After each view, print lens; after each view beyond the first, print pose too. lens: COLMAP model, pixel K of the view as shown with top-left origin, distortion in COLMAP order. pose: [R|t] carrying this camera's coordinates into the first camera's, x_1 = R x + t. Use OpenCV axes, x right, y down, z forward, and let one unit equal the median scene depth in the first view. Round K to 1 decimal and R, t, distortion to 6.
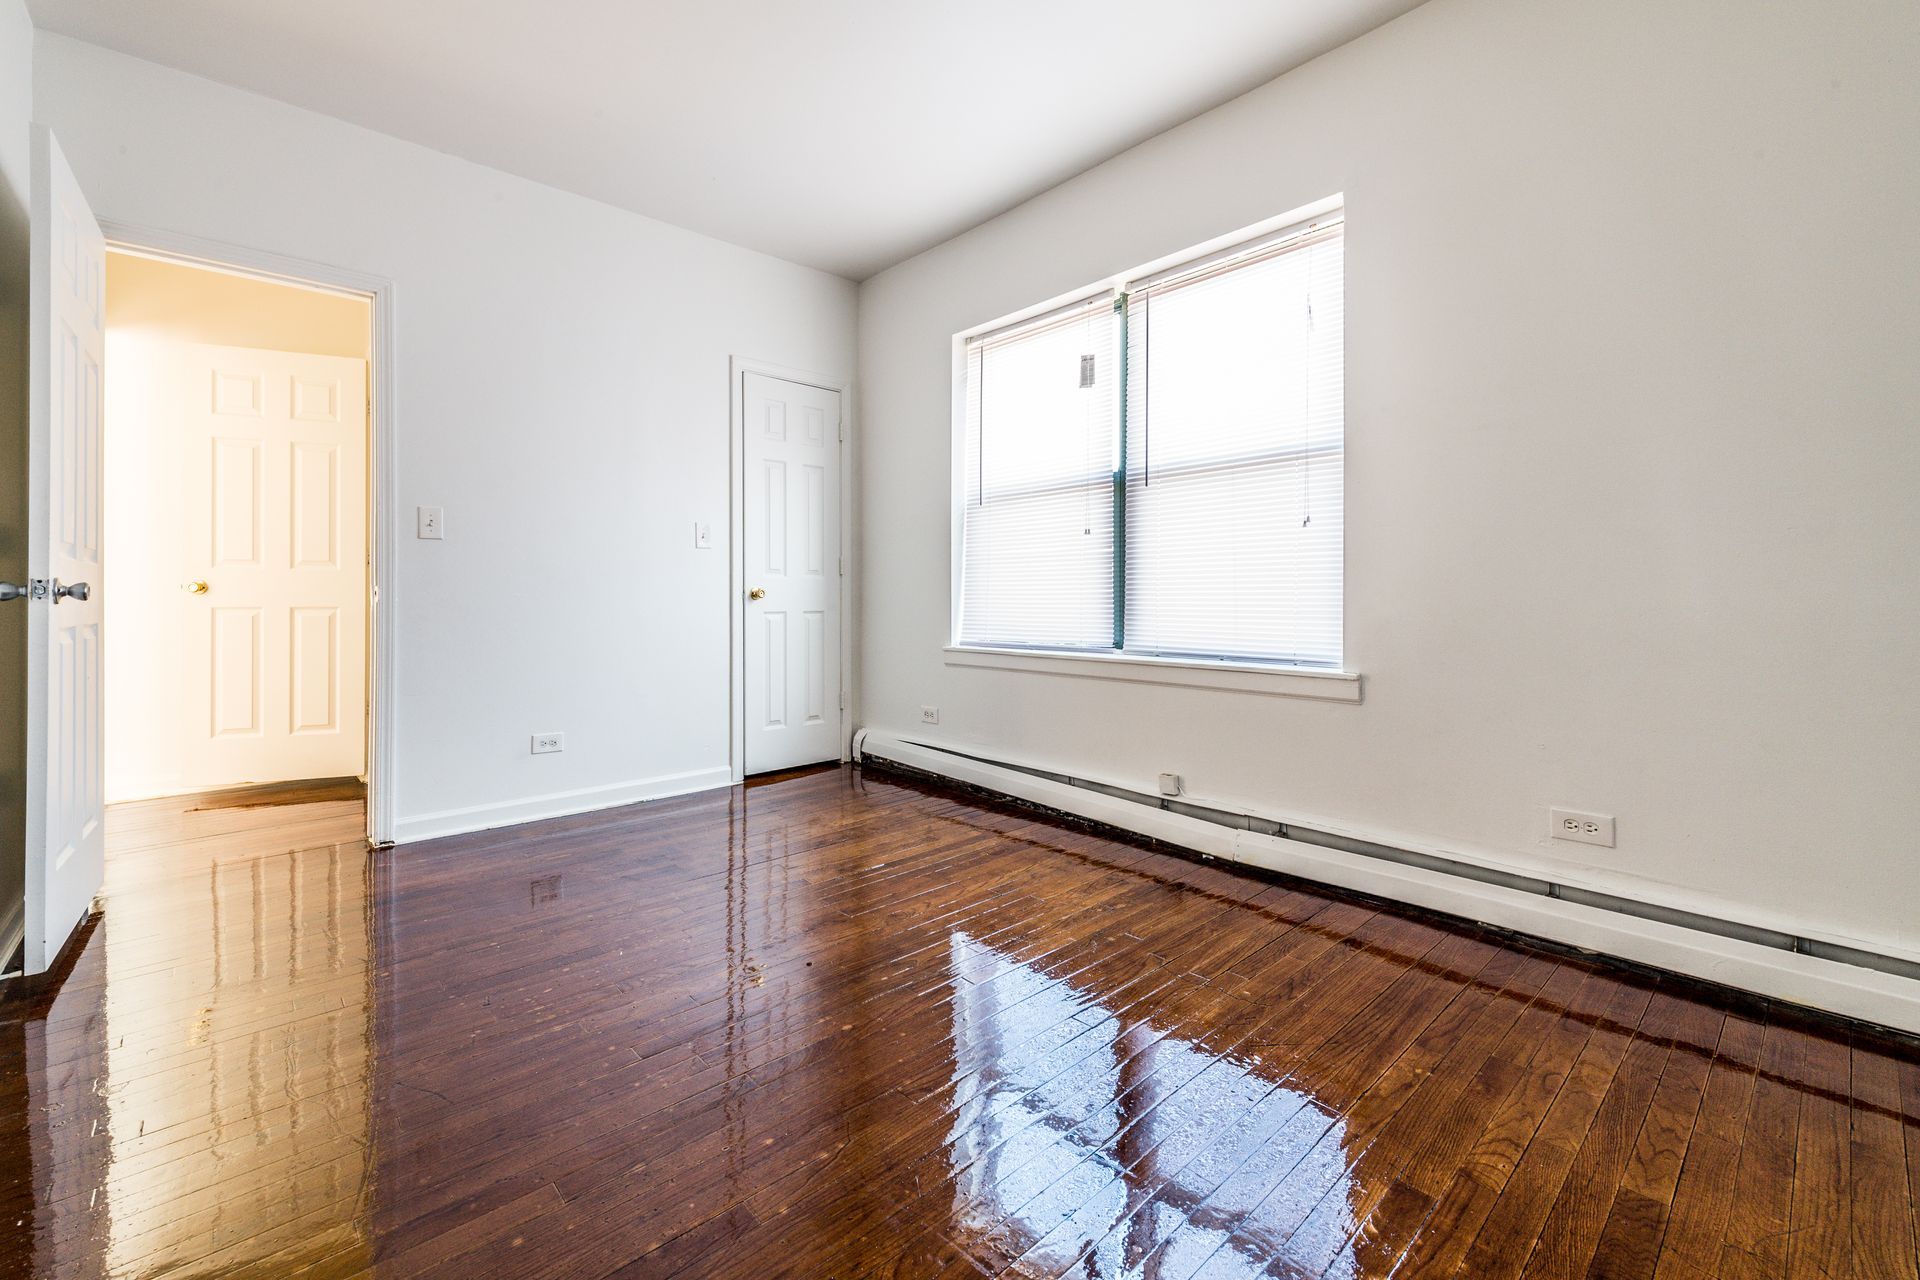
lens RADIAL K [[785.8, 0, 965.9], [0, 785.8, 611.7], [0, 0, 1]] dist [0.015127, -0.000366]
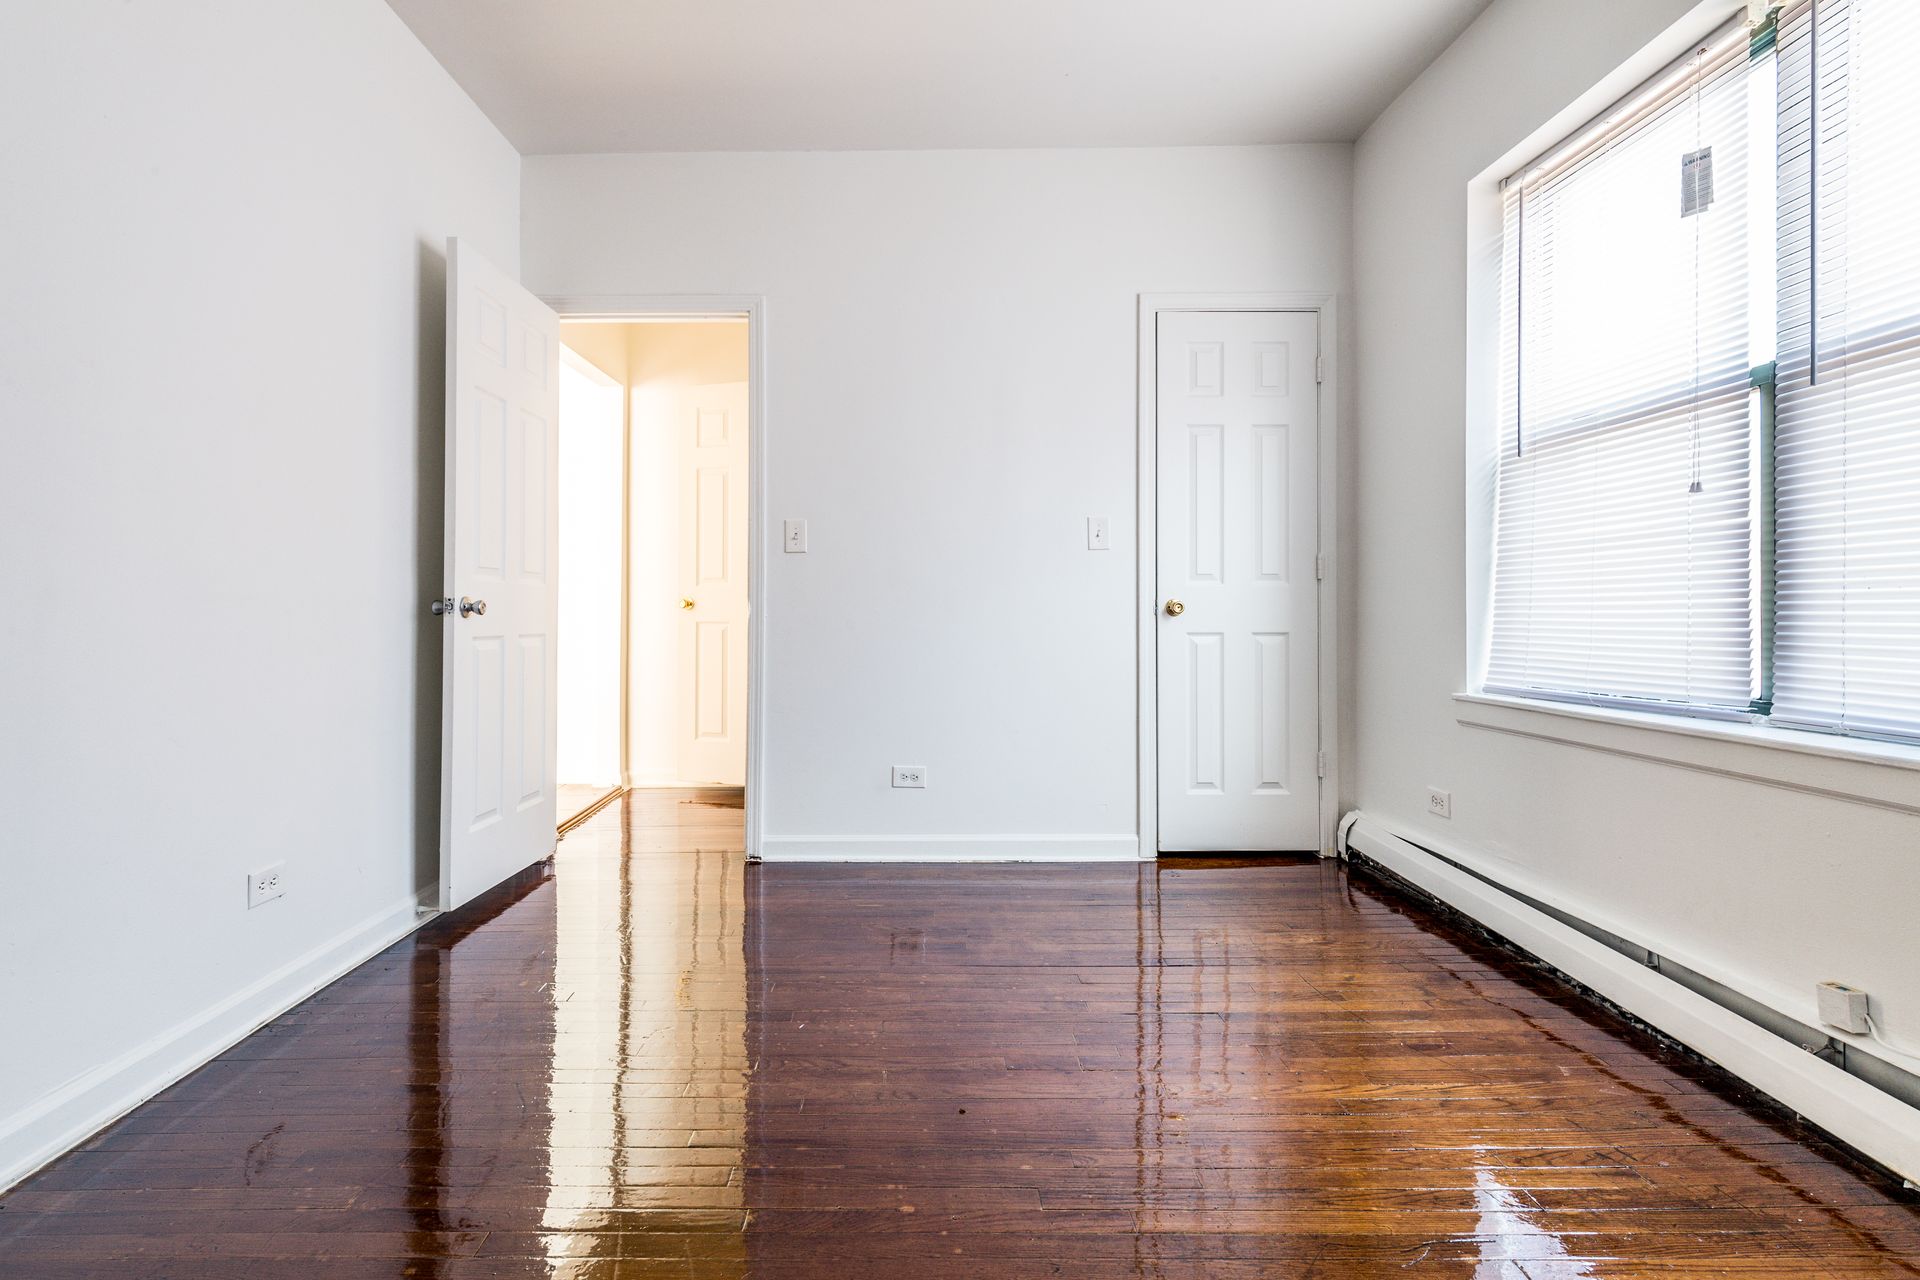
lens RADIAL K [[1022.4, 0, 940.5], [0, 1022.4, 623.2], [0, 0, 1]] dist [0.028629, -0.016972]
pose [[0.741503, 0.008245, -0.670899, 0.229309], [-0.013144, 0.999911, -0.002239, -0.003586], [0.670821, 0.010479, 0.741545, 0.144301]]
